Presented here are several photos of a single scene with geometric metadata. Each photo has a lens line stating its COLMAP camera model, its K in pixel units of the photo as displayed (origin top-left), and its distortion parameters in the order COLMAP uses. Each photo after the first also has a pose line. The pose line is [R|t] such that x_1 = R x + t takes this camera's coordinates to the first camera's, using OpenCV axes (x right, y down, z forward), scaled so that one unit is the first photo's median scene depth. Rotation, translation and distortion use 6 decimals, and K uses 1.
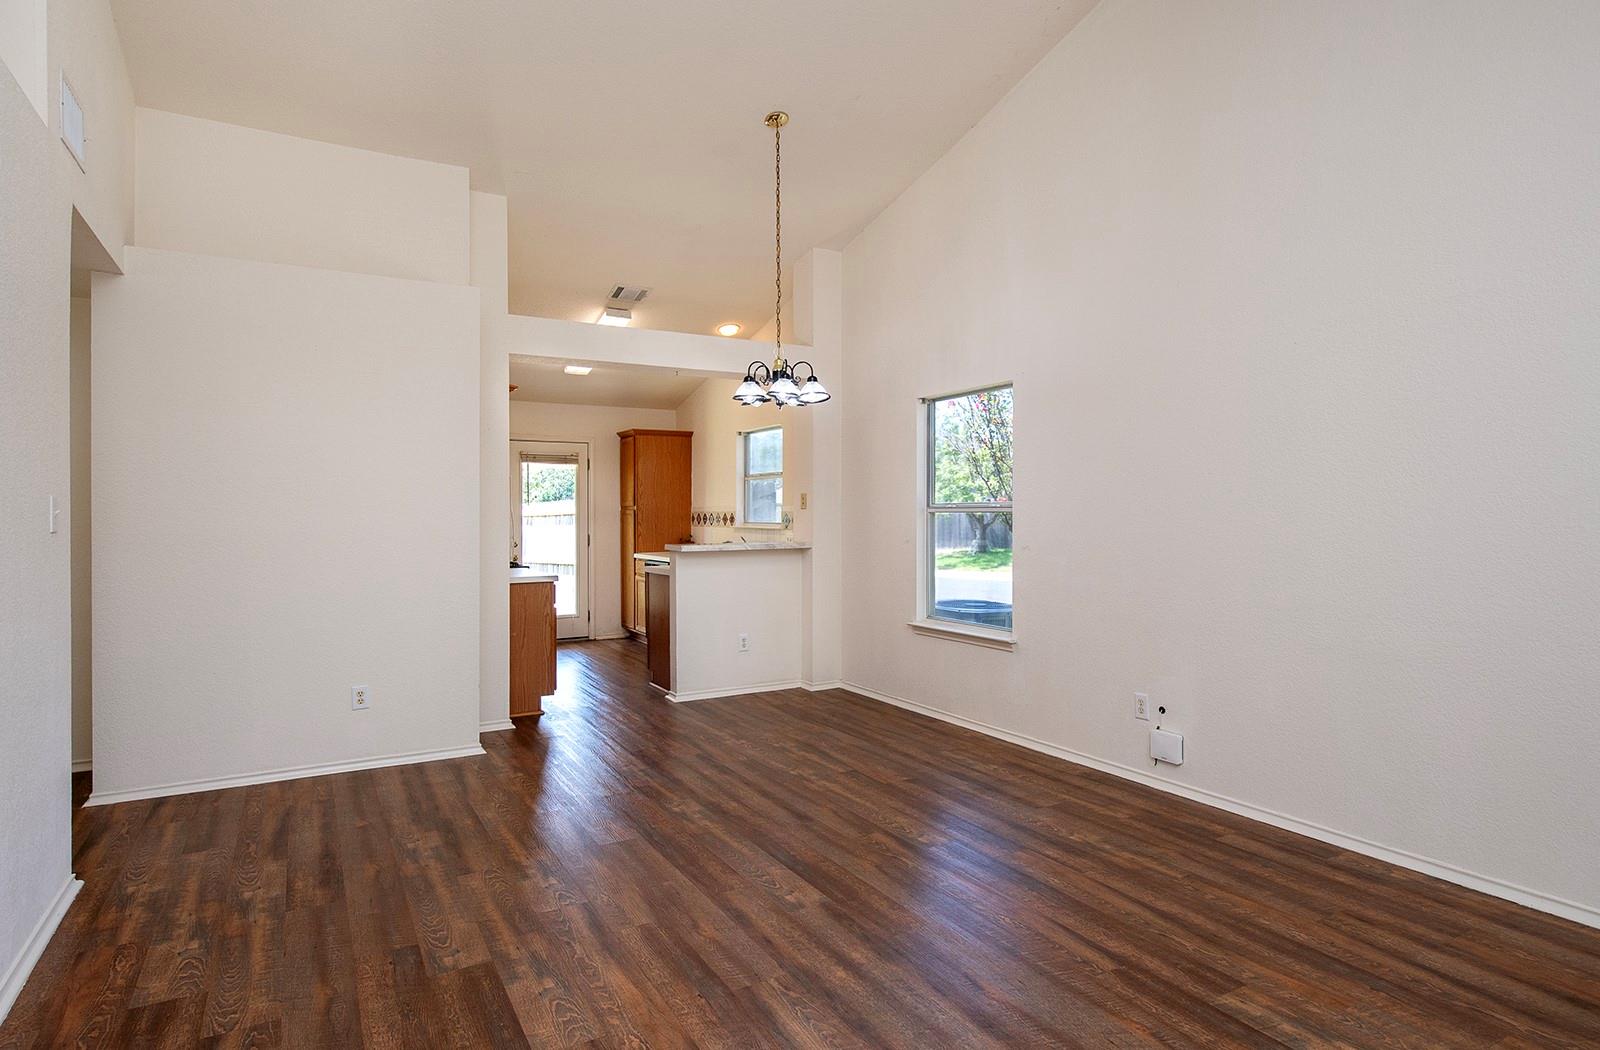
lens RADIAL K [[856.4, 0, 780.9], [0, 856.4, 508.2], [0, 0, 1]] dist [0.002674, 0.000507]
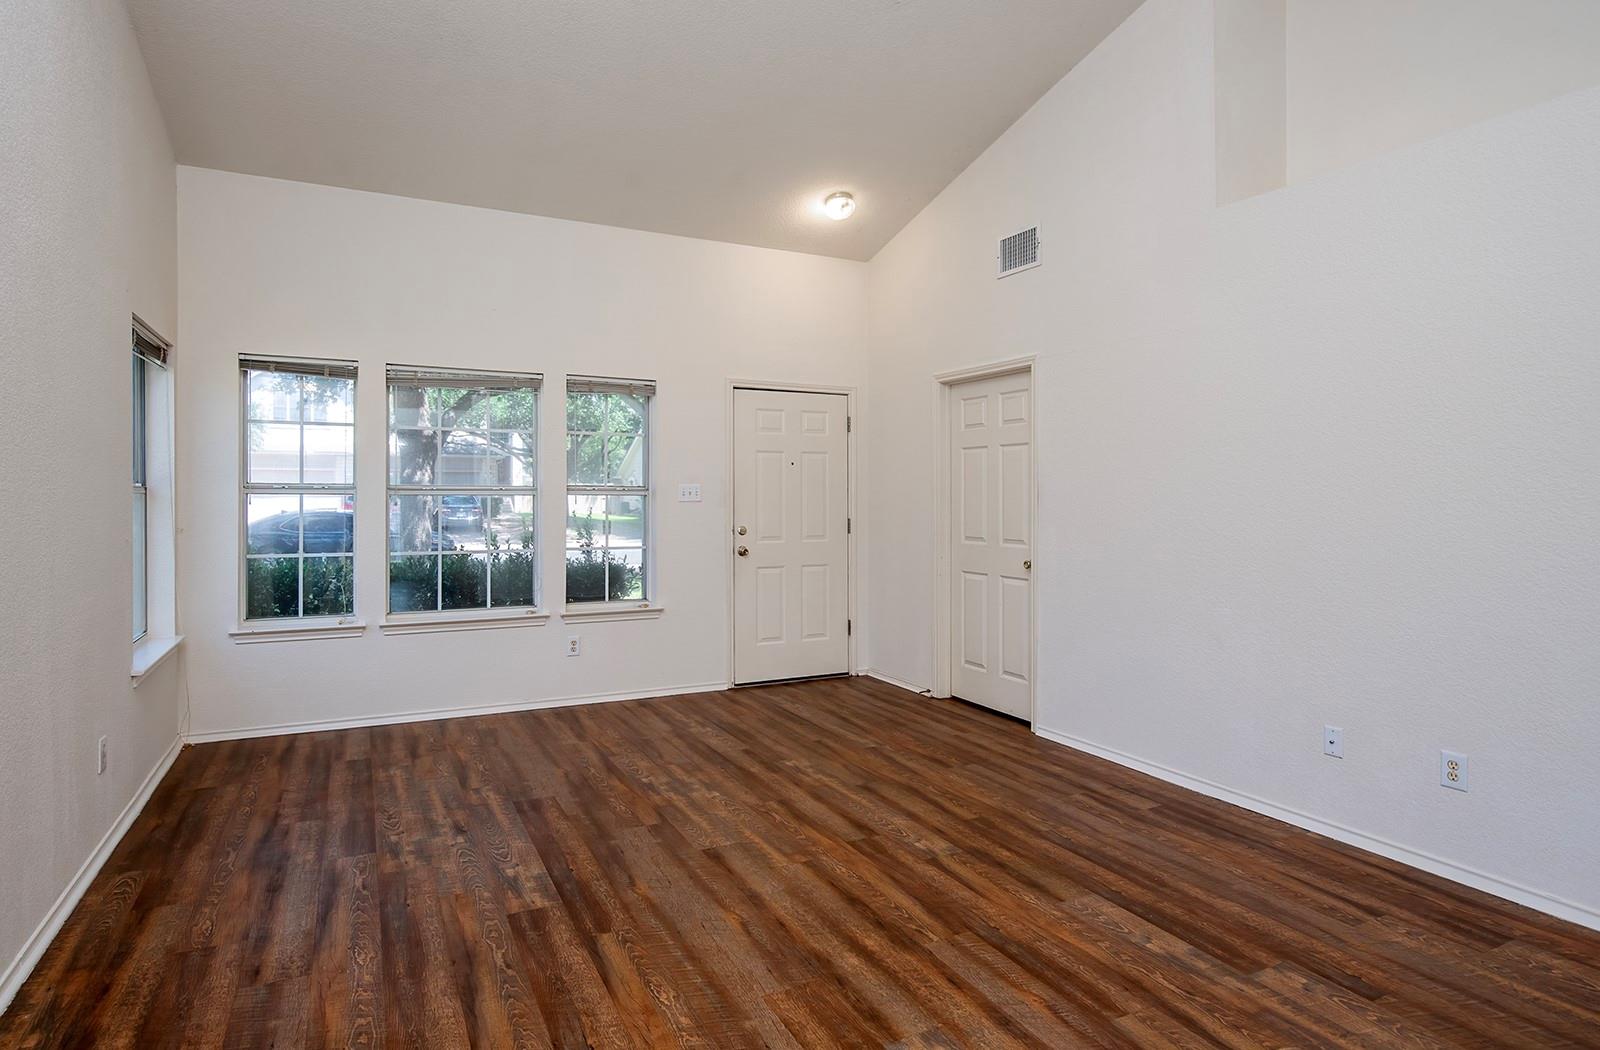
lens RADIAL K [[831.1, 0, 749.6], [0, 831.1, 524.1], [0, 0, 1]] dist [-0.007566, -0.000237]
pose [[-0.997658, 0.001520, 0.068387, 0.124929], [0.003767, 0.999457, 0.032737, 0.007136], [-0.068300, 0.032918, -0.997122, 1.712614]]
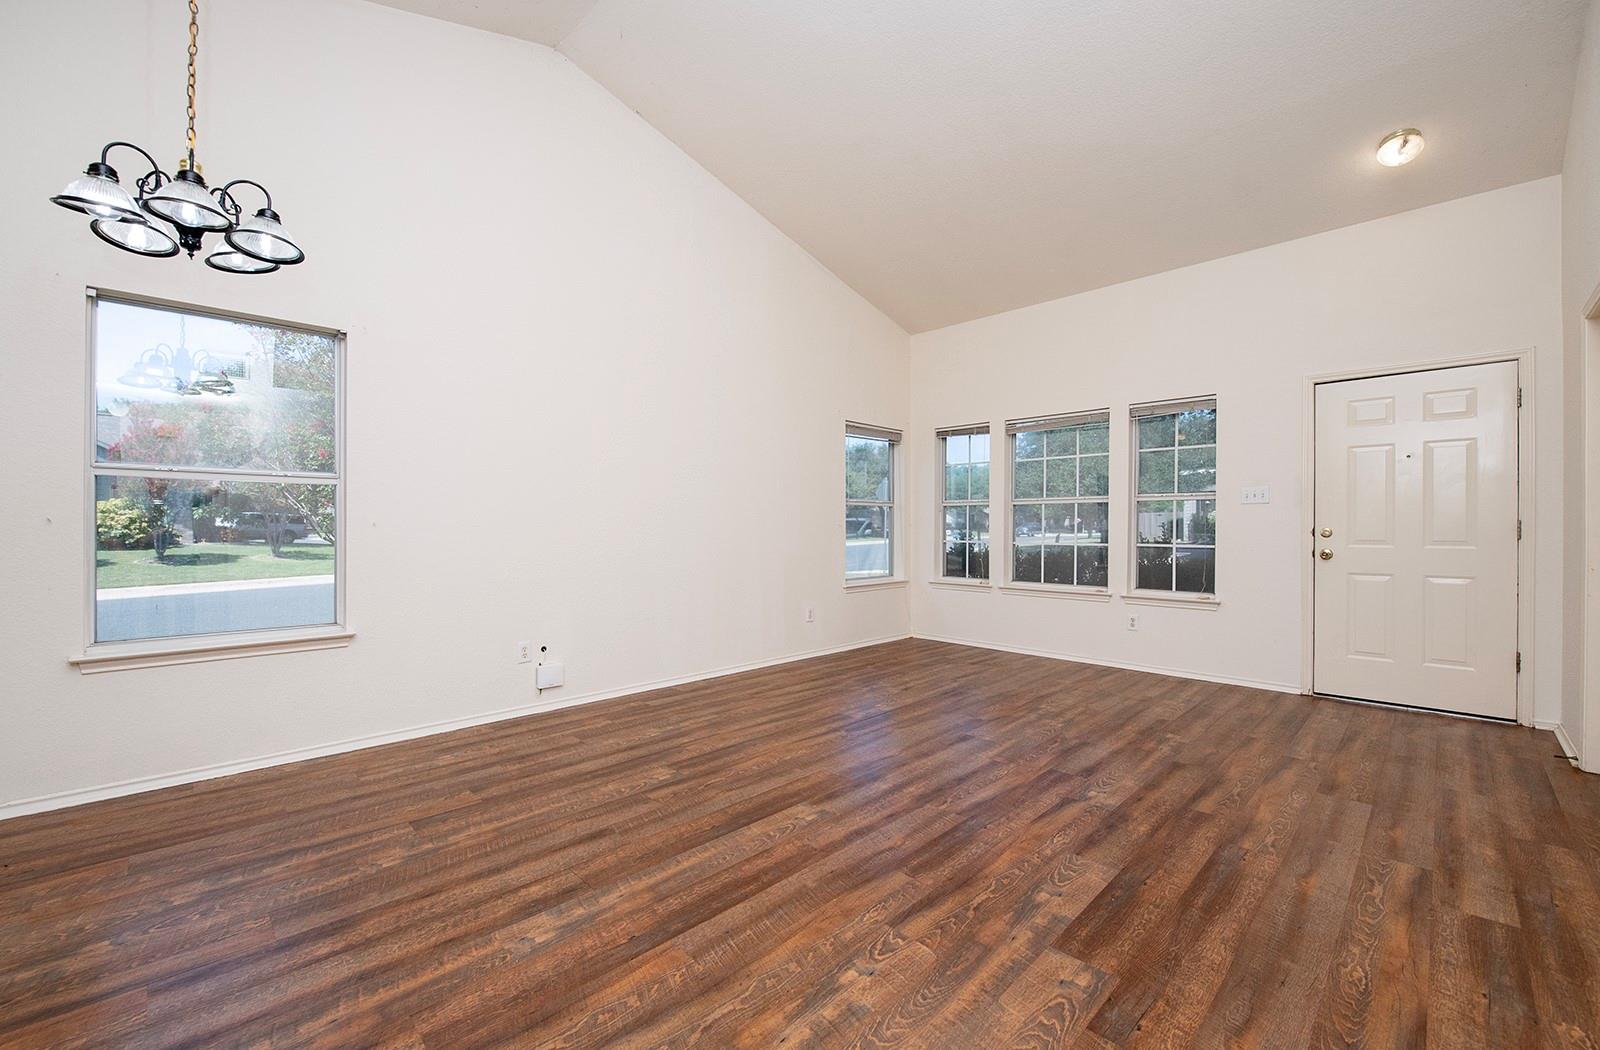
lens RADIAL K [[647.5, 0, 800.0], [0, 647.5, 525.0], [0, 0, 1]] dist [-0.014652, -0.000345]
pose [[-0.270519, 0.010564, 0.962657, -0.812476], [-0.003284, 0.999924, -0.011896, 0.092288], [-0.962709, -0.006380, -0.270464, 1.278817]]
